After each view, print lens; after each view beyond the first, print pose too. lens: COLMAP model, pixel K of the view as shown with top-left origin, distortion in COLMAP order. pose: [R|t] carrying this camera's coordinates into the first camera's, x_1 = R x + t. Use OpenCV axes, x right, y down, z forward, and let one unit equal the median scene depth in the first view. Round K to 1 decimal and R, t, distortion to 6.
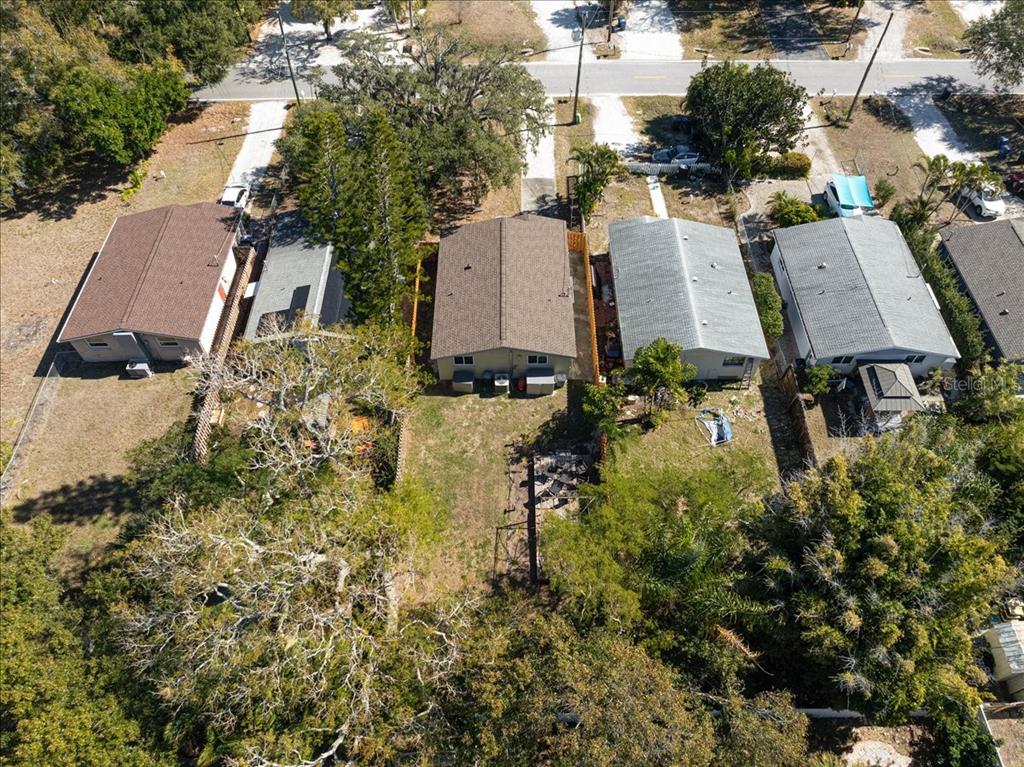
lens RADIAL K [[720.0, 0, 516.4], [0, 720.0, 384.0], [0, 0, 1]] dist [-0.024090, 0.007719]
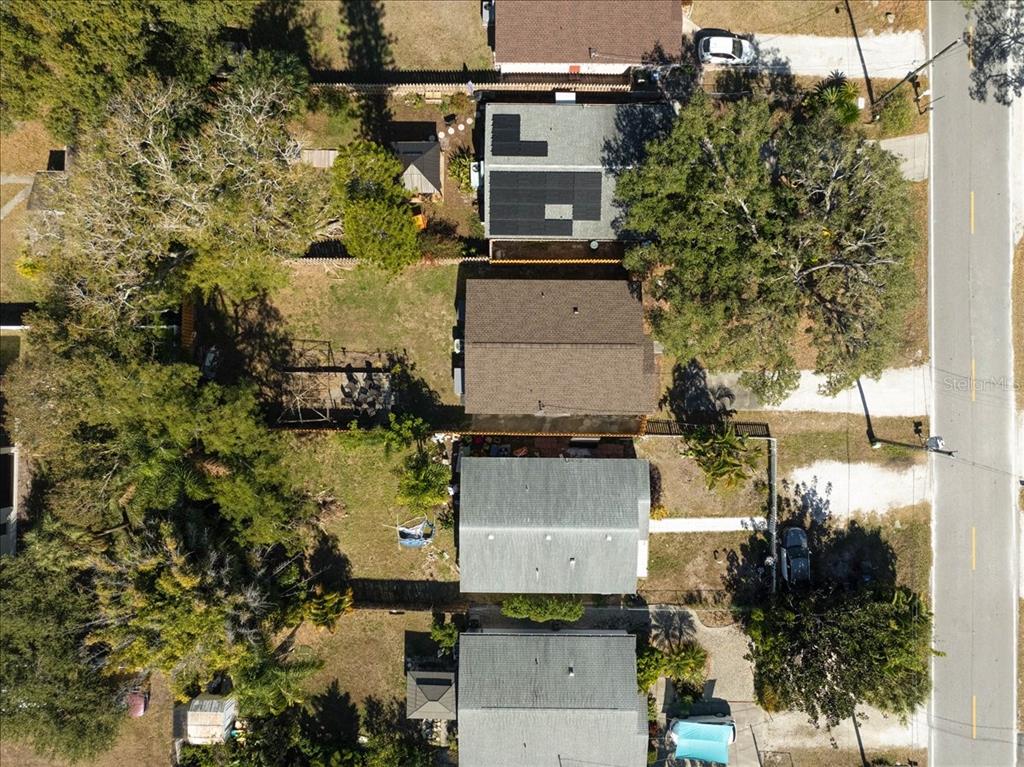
lens RADIAL K [[720.0, 0, 516.4], [0, 720.0, 384.0], [0, 0, 1]] dist [-0.024090, 0.007719]
pose [[-0.019658, 0.999726, -0.012692, 0.048967], [-0.801944, -0.008185, 0.597343, -0.705726], [0.597075, 0.021921, 0.801886, 0.164959]]
